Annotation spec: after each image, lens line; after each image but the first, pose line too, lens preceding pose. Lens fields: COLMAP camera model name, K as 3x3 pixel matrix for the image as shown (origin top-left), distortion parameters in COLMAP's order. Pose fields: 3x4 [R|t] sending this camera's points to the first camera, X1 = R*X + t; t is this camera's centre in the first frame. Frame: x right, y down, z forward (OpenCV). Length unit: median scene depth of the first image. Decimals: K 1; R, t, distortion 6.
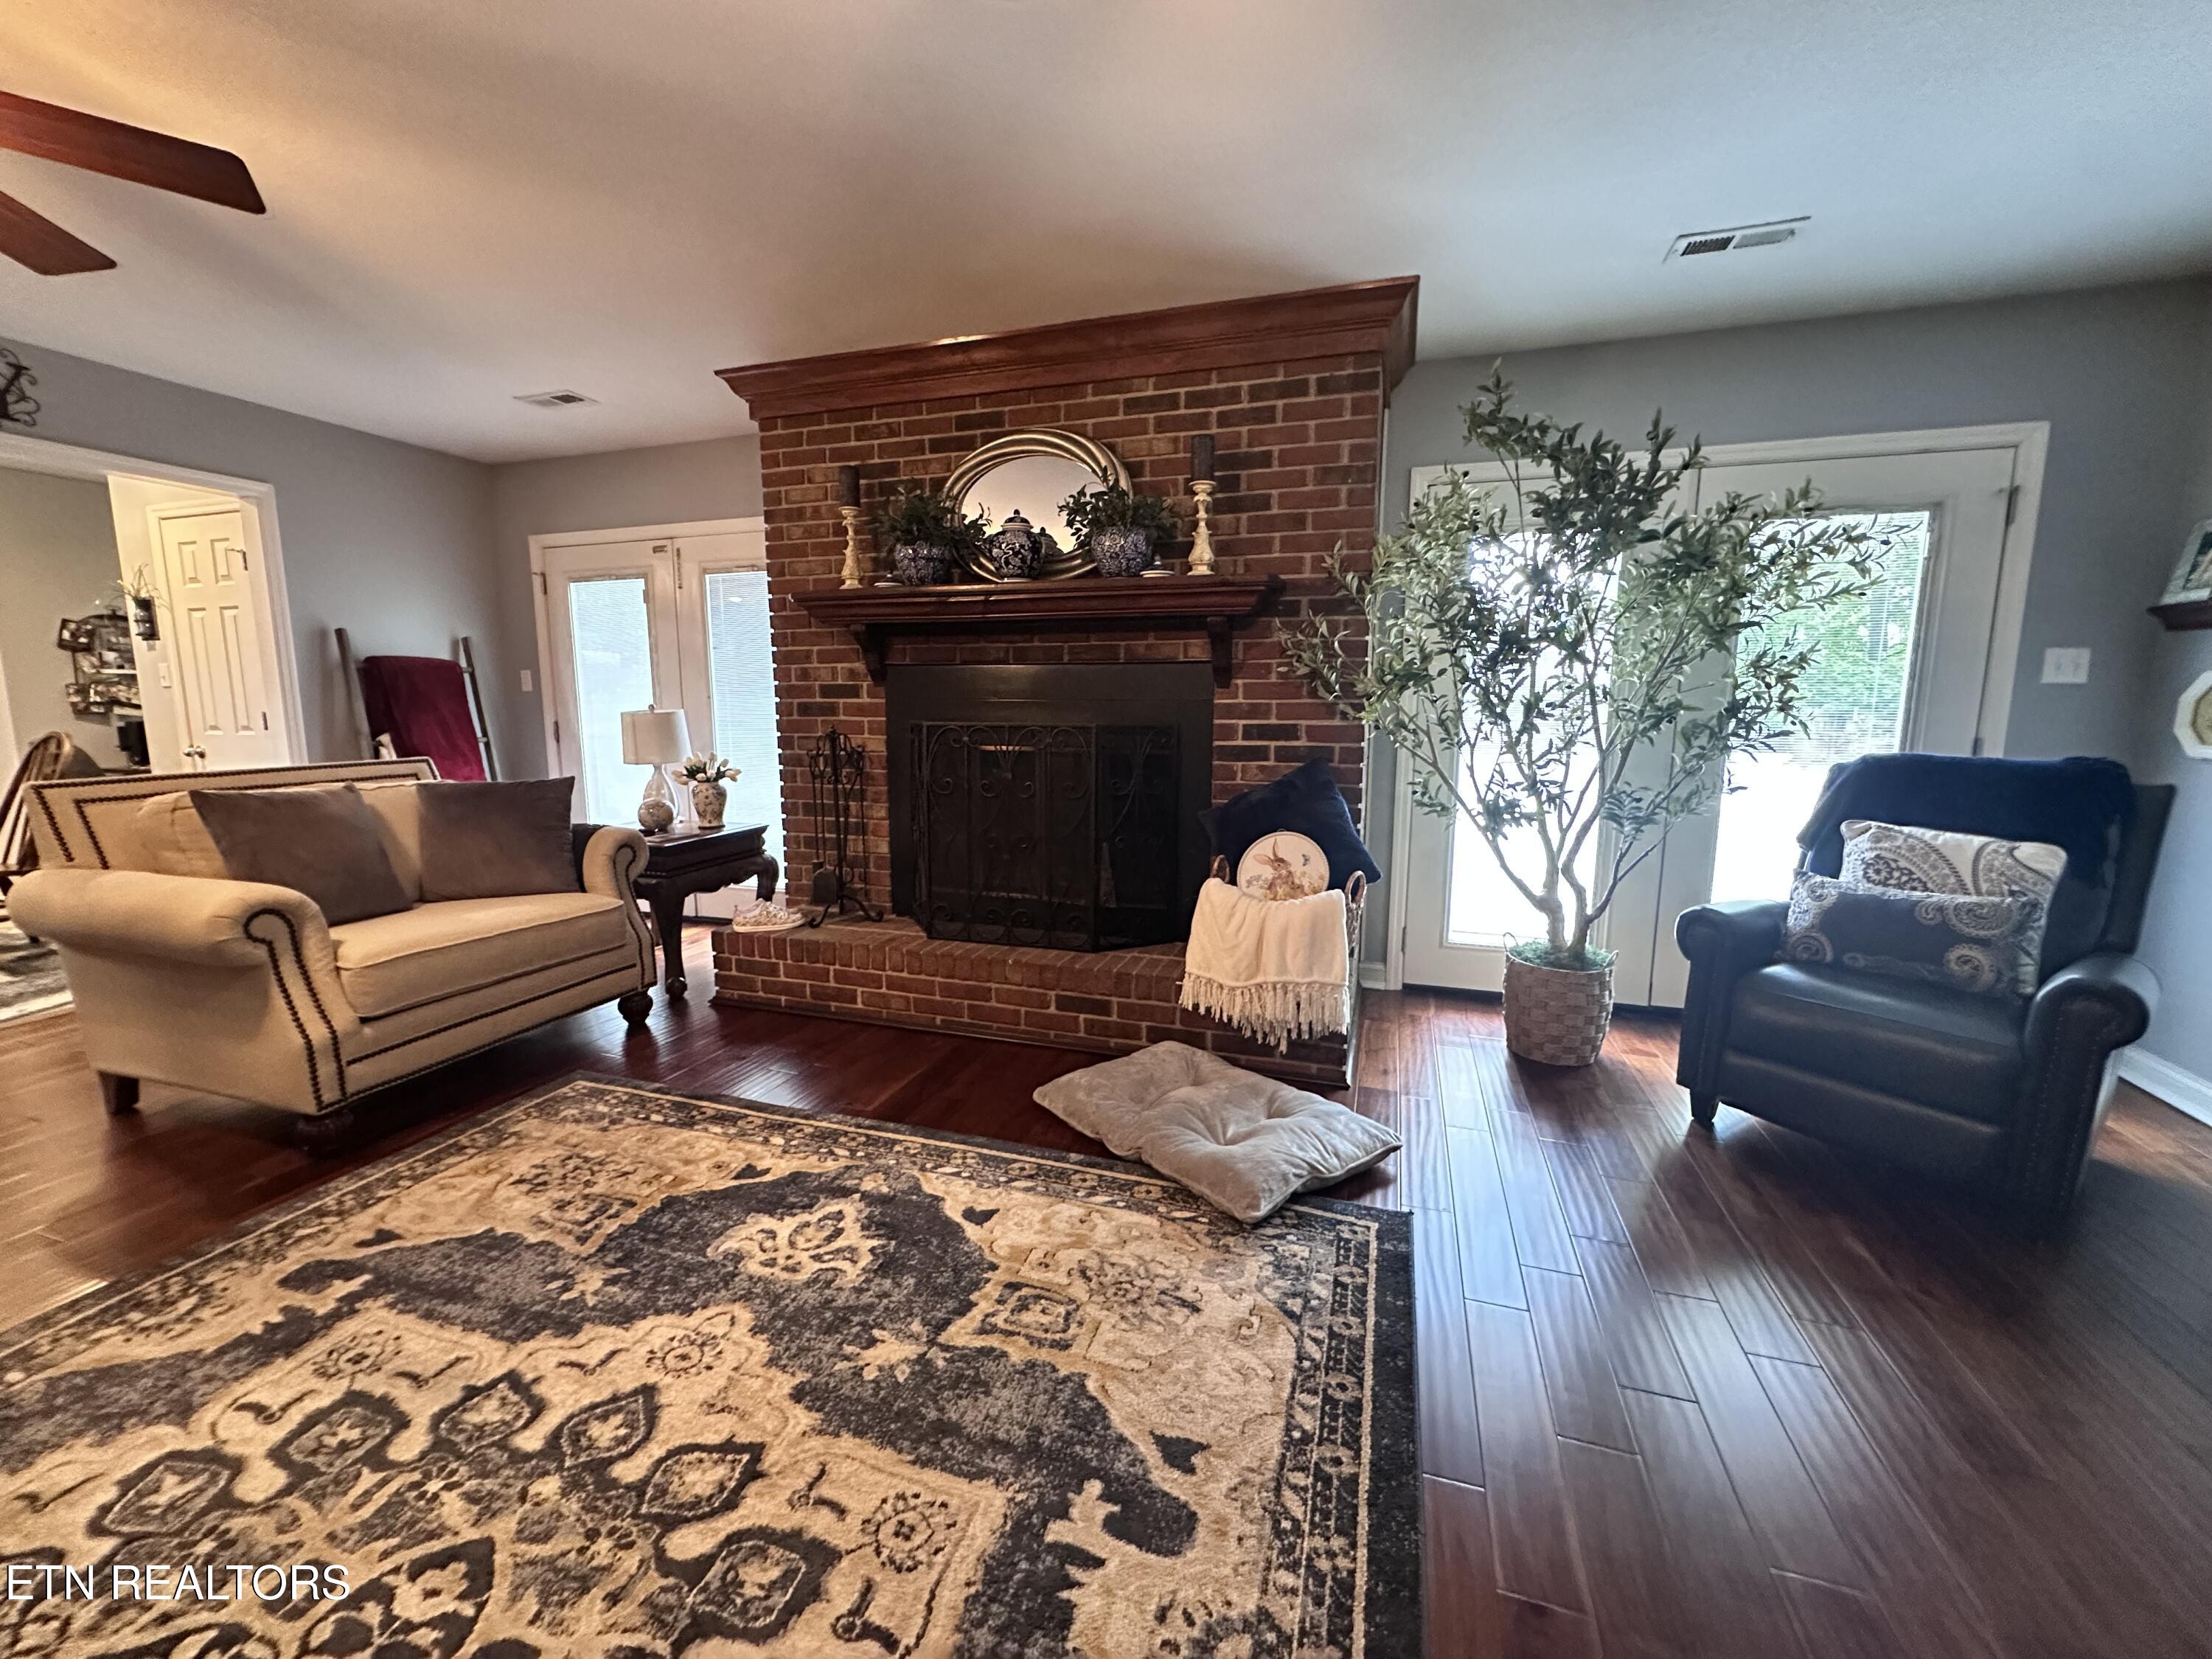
lens RADIAL K [[882.4, 0, 1106.5], [0, 882.4, 828.4], [0, 0, 1]] dist [-0.003968, 0.000713]
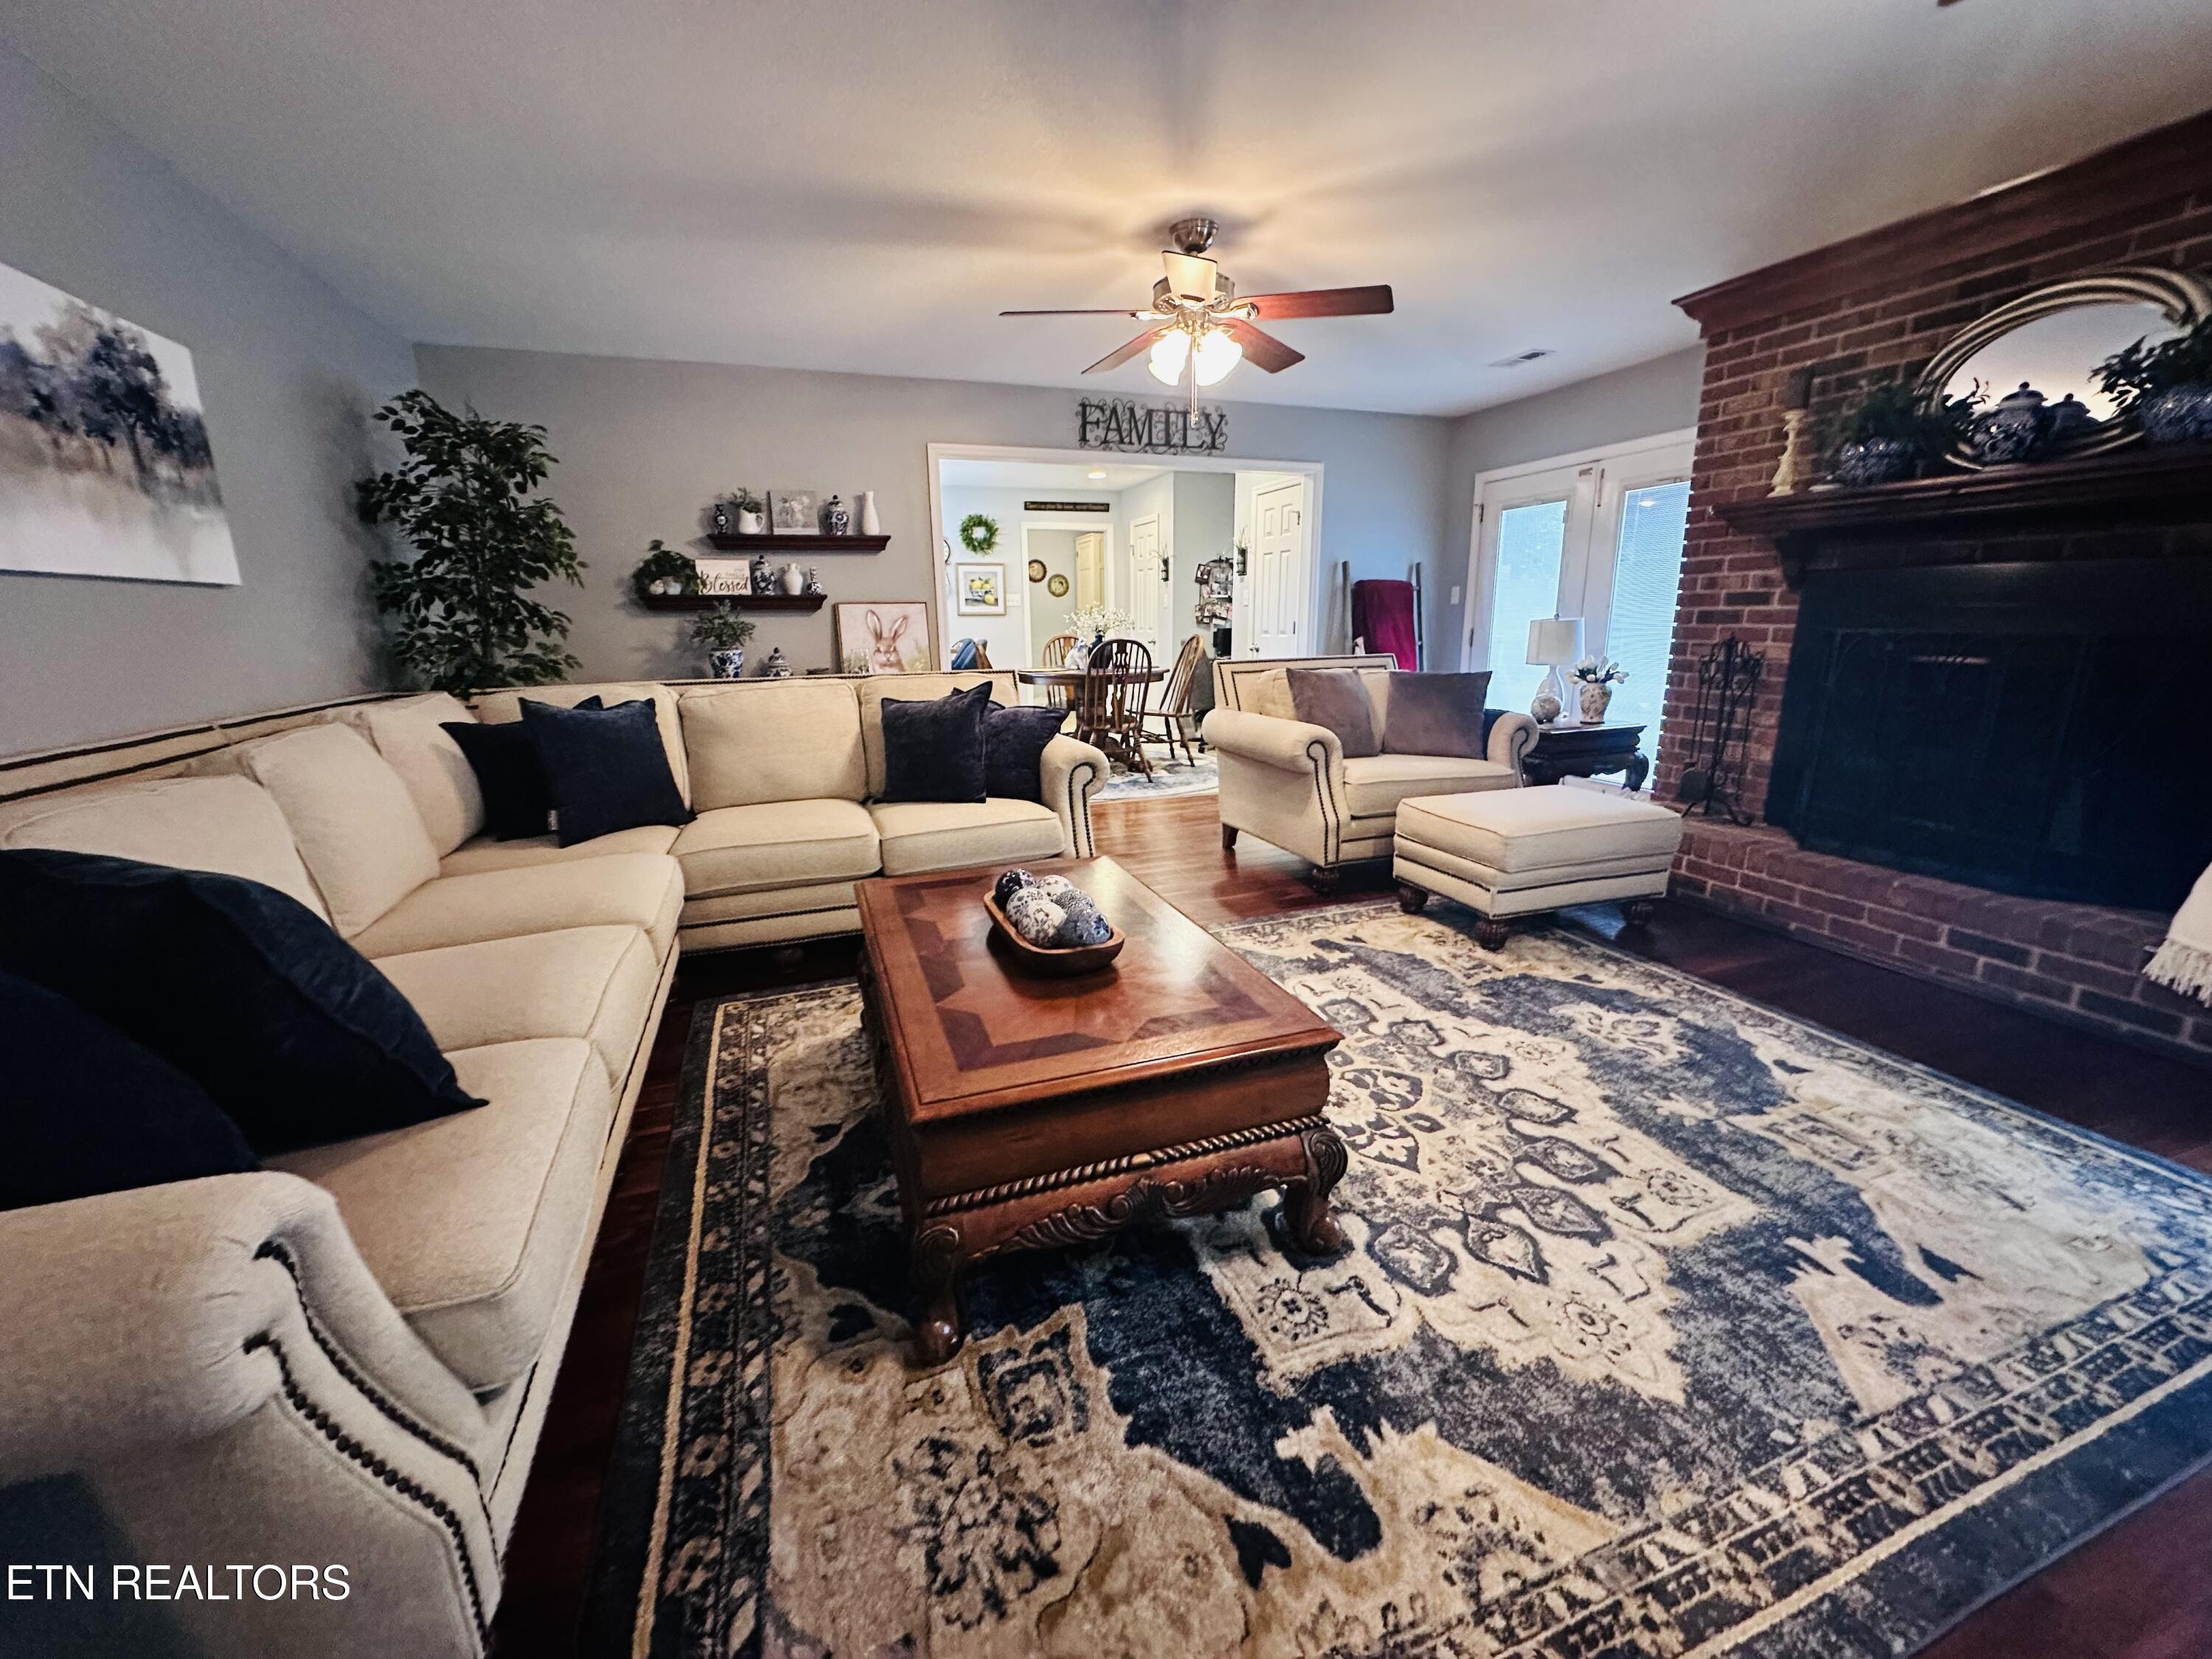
lens RADIAL K [[882.4, 0, 1106.3], [0, 882.4, 828.5], [0, 0, 1]] dist [-0.003968, 0.000713]
pose [[0.613448, 0.176540, -0.769750, 0.112258], [-0.099960, 0.984212, 0.146063, 0.047563], [0.783383, -0.012658, 0.621410, -0.330693]]
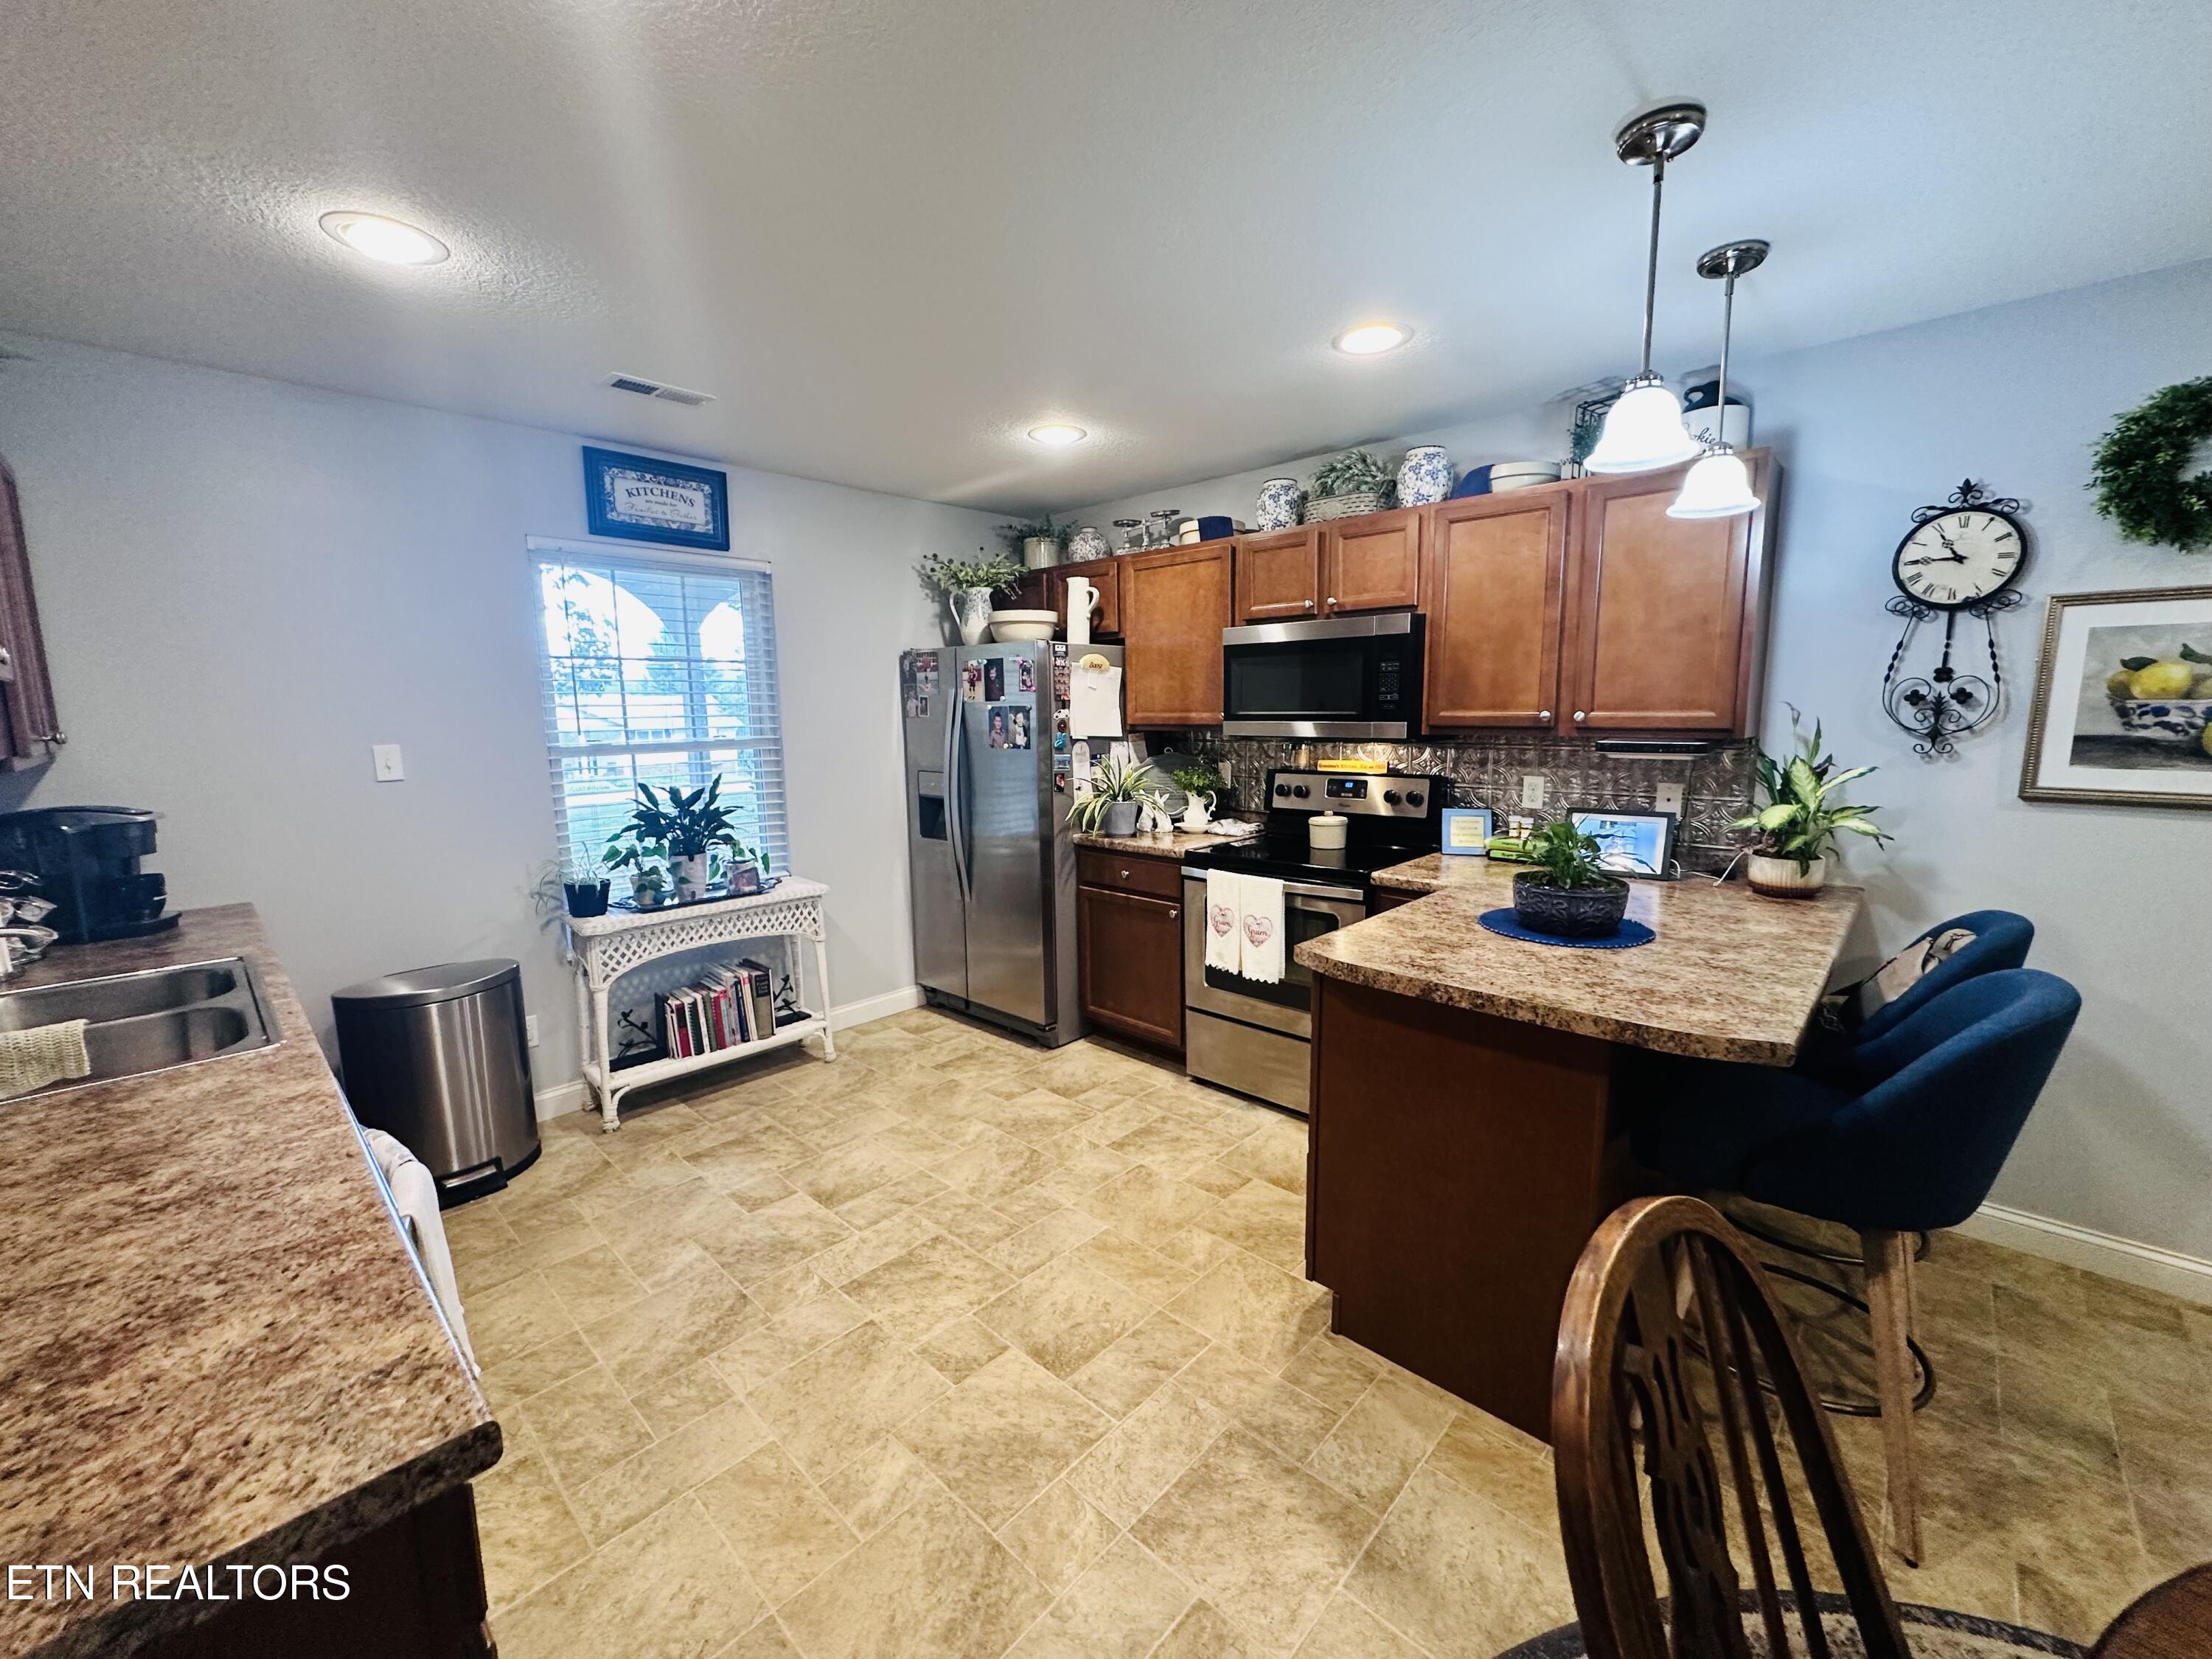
lens RADIAL K [[882.4, 0, 1110.0], [0, 882.4, 828.5], [0, 0, 1]] dist [-0.003968, 0.000713]
pose [[-0.417872, 0.133320, -0.898671, -2.036541], [-0.119527, 0.972508, 0.199852, -0.273463], [0.900609, 0.190928, -0.390449, 0.999242]]
